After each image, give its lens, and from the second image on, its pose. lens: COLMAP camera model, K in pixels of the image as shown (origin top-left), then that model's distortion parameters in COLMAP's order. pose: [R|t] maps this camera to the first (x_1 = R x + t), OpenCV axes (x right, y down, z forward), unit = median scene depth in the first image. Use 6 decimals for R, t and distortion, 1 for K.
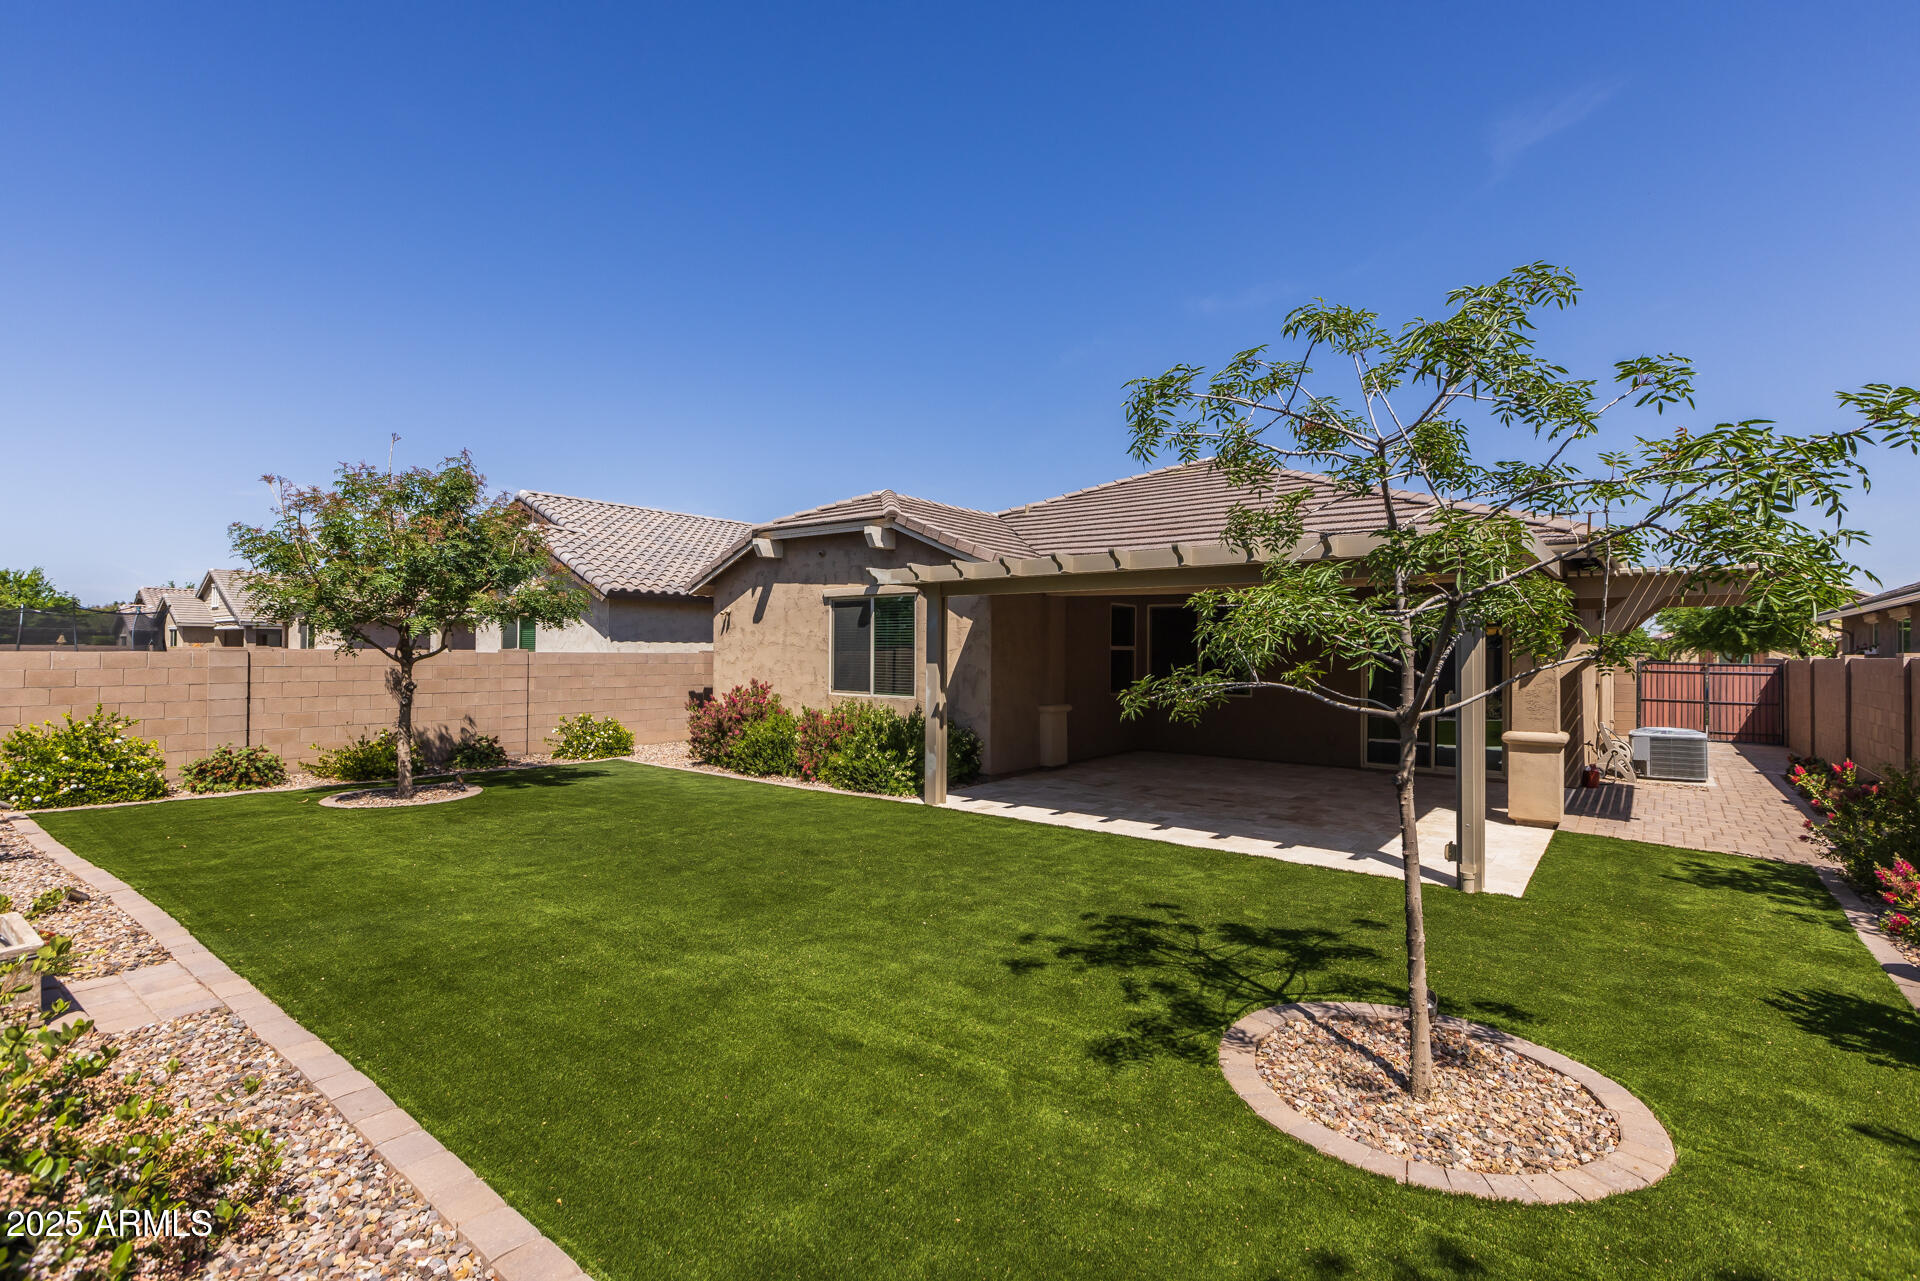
lens RADIAL K [[866.8, 0, 964.5], [0, 866.8, 641.2], [0, 0, 1]] dist [0.001212, -0.000033]
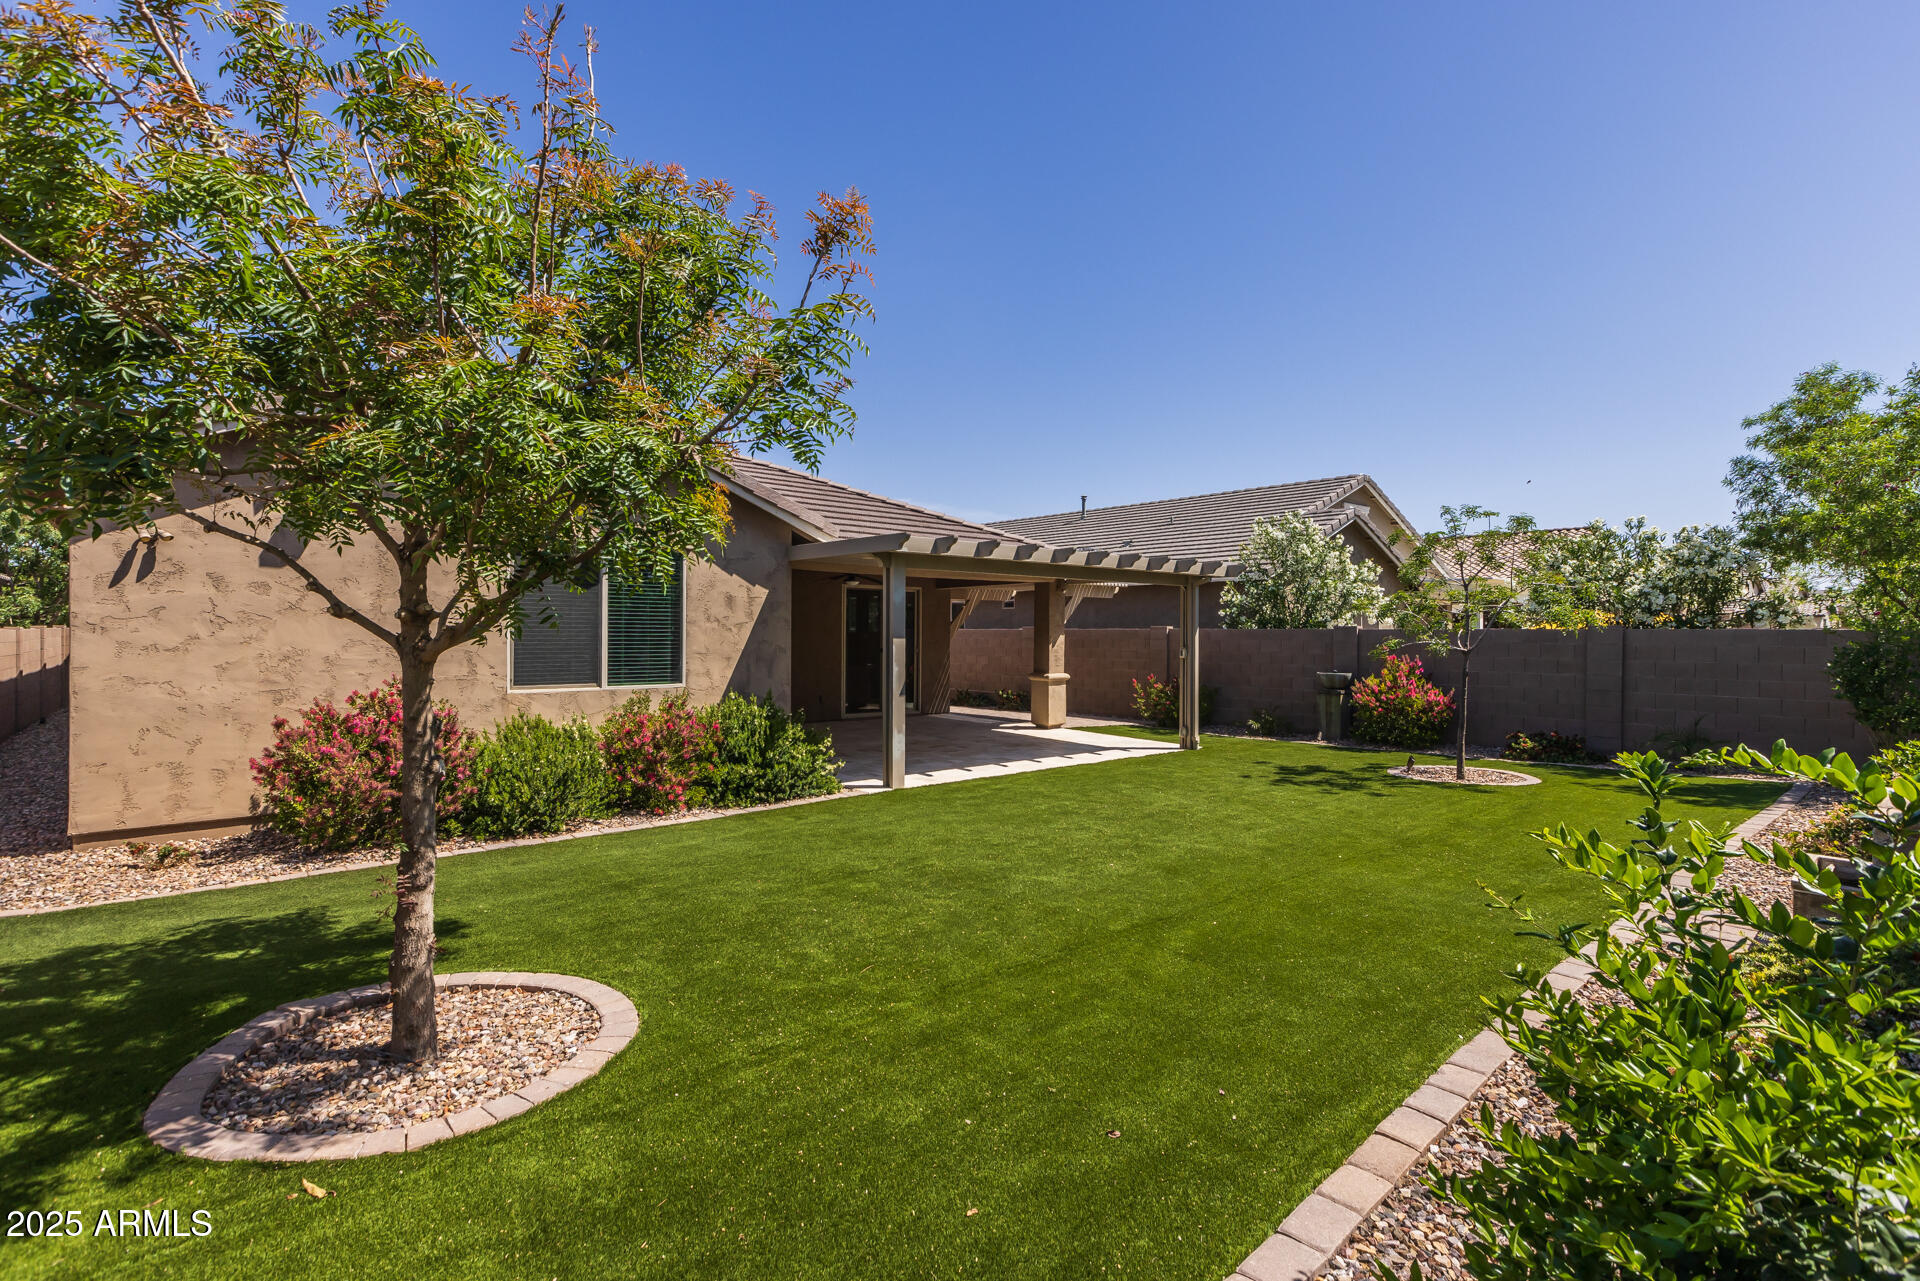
lens RADIAL K [[866.8, 0, 964.5], [0, 866.8, 641.2], [0, 0, 1]] dist [0.001212, -0.000033]
pose [[0.190692, -0.011598, 0.981581, -0.800285], [-0.012367, 0.999822, 0.014216, 0.012107], [-0.981572, -0.014850, 0.190514, 0.636158]]
